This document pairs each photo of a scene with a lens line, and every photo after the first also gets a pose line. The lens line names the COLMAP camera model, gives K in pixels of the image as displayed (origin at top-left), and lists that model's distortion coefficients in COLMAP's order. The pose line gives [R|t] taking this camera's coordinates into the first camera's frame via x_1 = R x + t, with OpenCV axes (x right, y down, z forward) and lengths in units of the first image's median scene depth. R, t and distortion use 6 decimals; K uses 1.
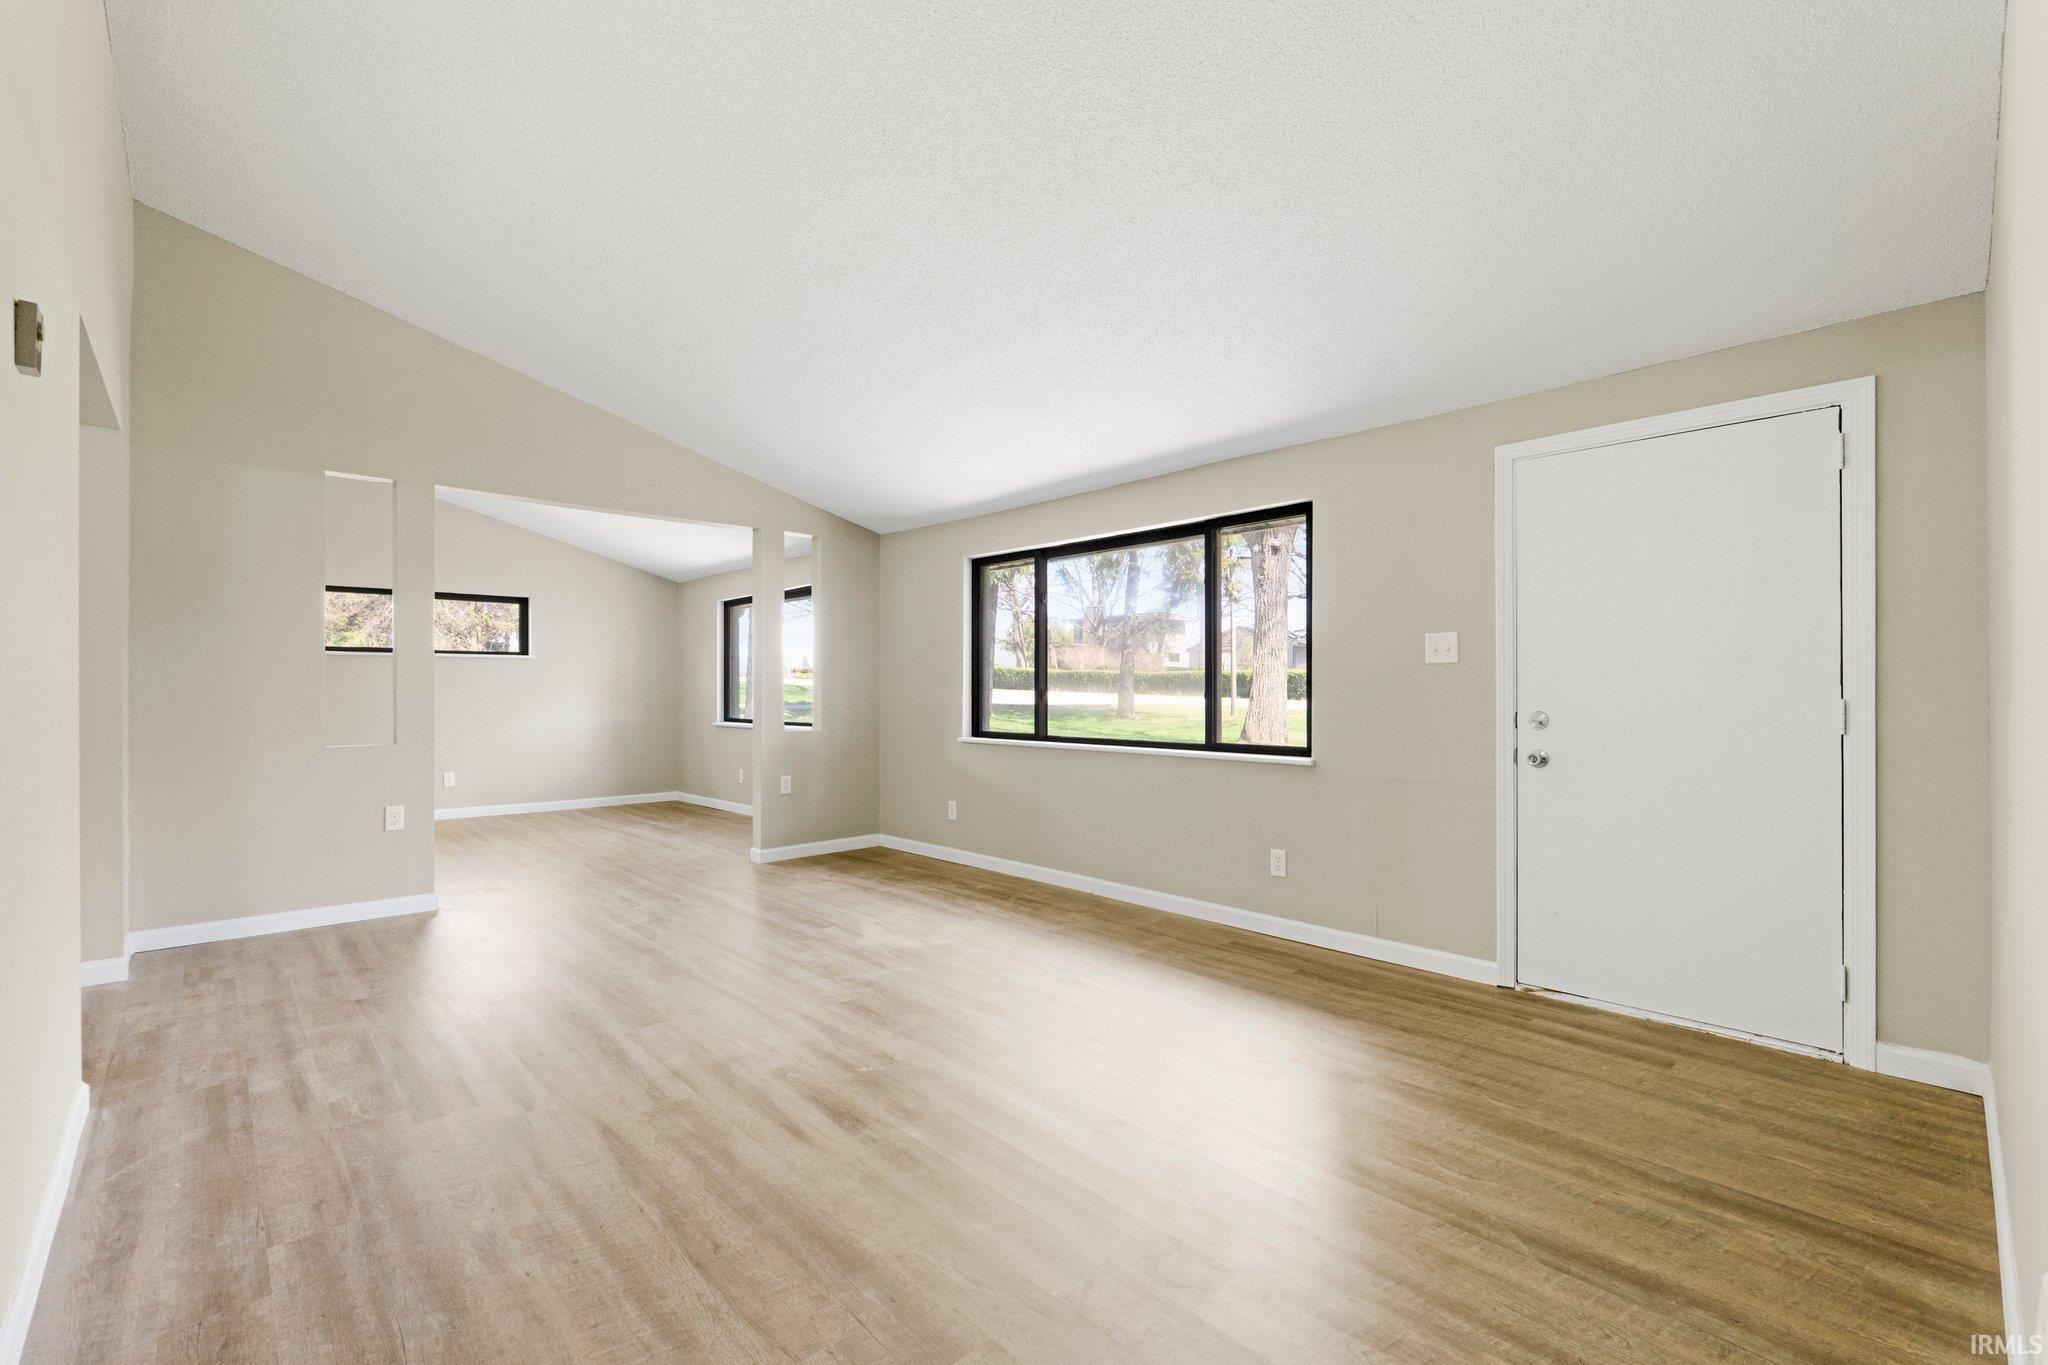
lens RADIAL K [[880.9, 0, 987.2], [0, 880.9, 692.8], [0, 0, 1]] dist [-0.000276, -0.000461]
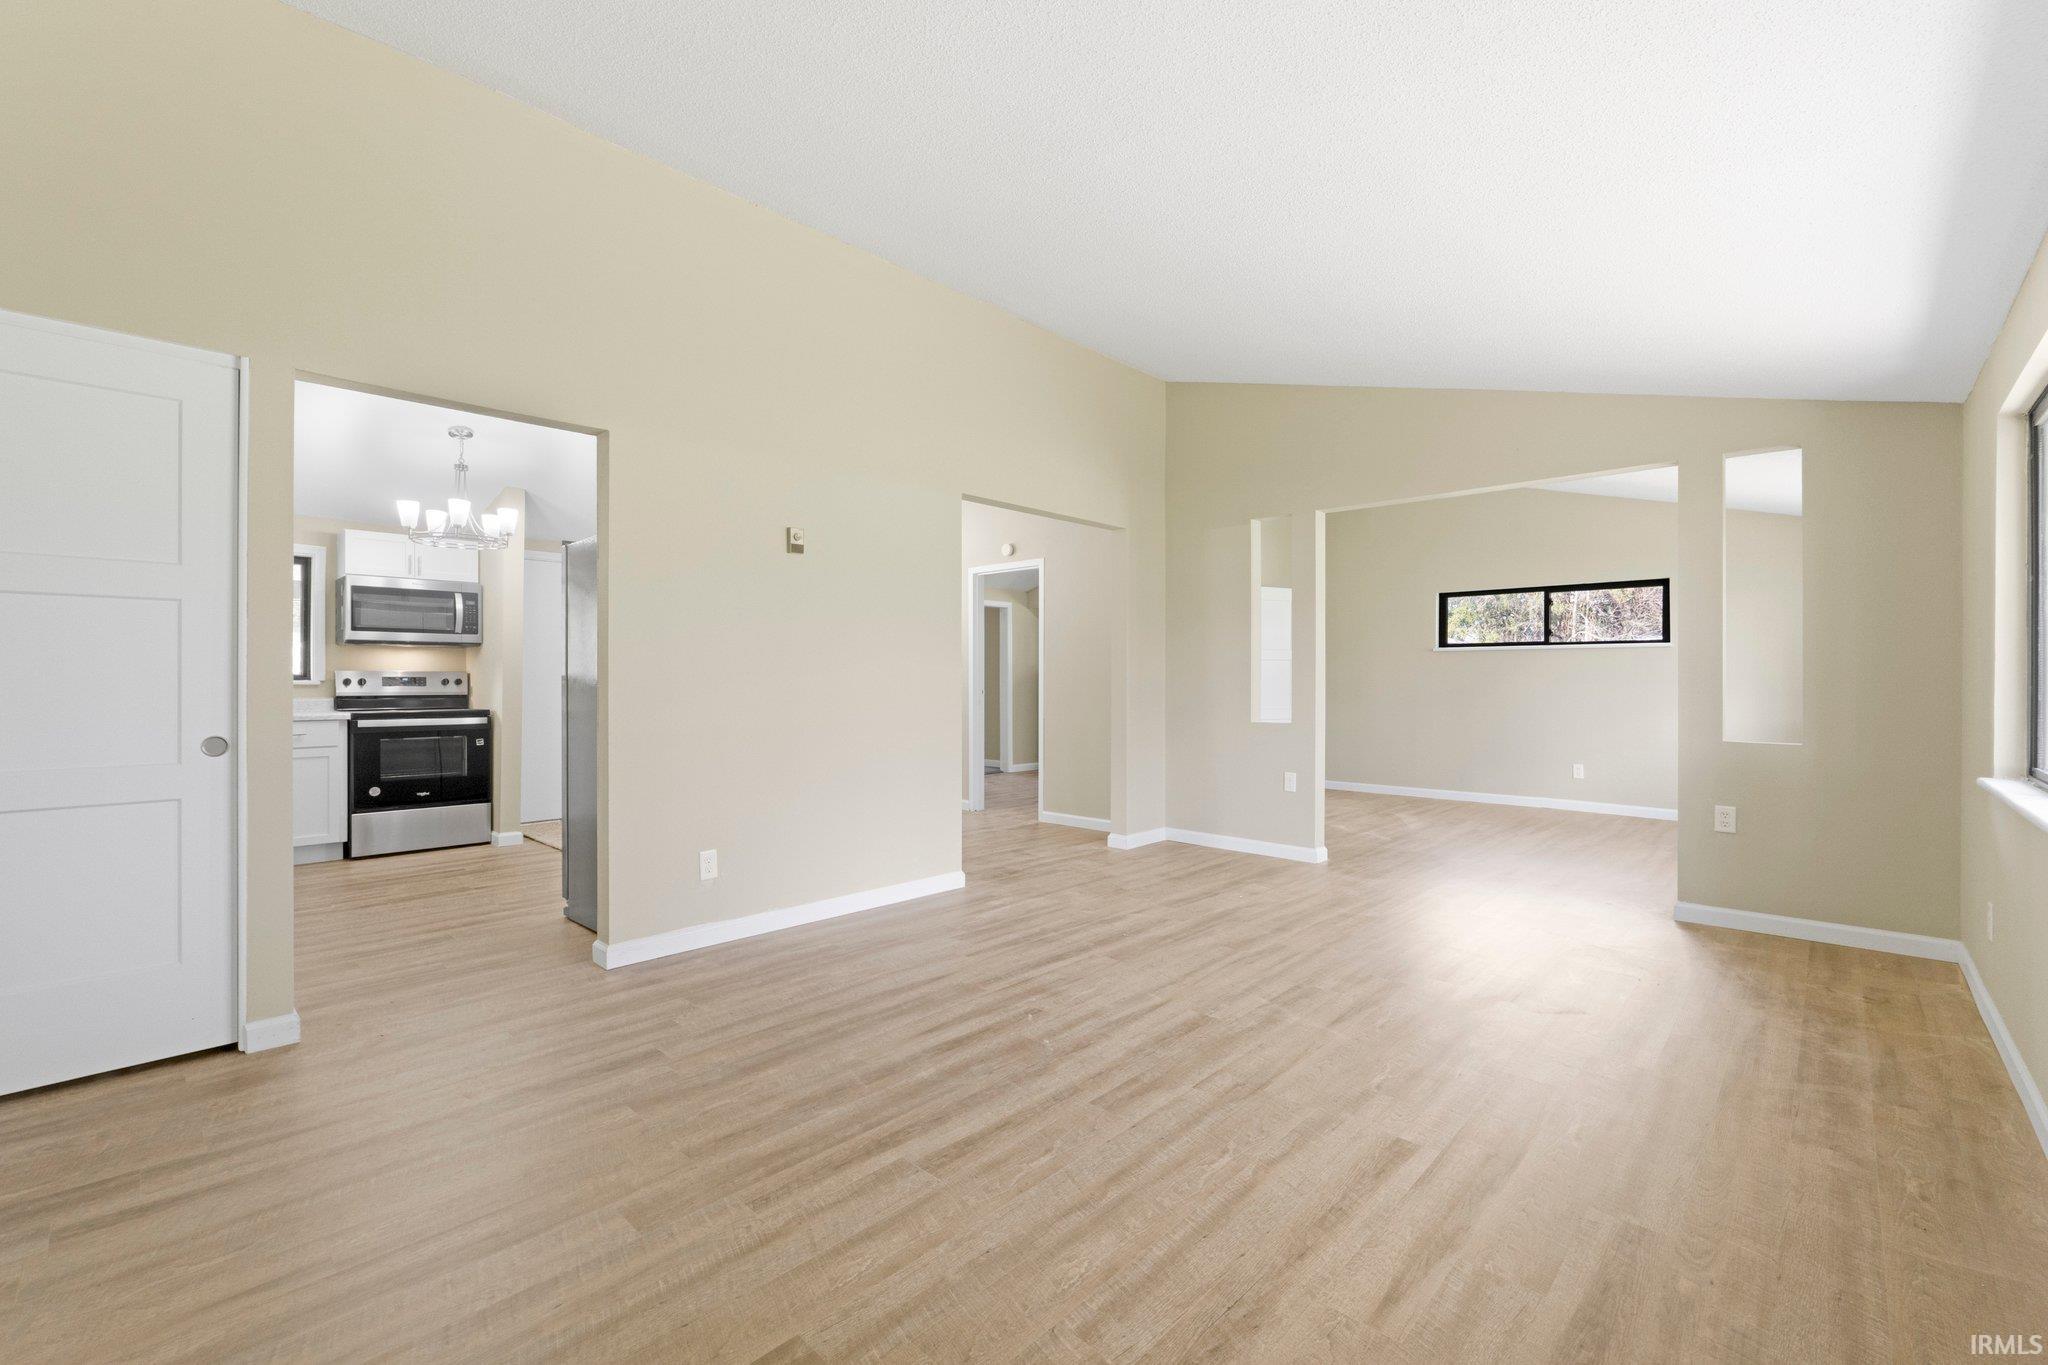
lens RADIAL K [[880.9, 0, 1028.0], [0, 880.9, 686.5], [0, 0, 1]] dist [-0.000276, -0.000461]
pose [[0.069426, 0.004115, -0.997579, 0.856666], [-0.010970, 0.999934, 0.003361, 0.017460], [0.997527, 0.010710, 0.069466, 0.896485]]
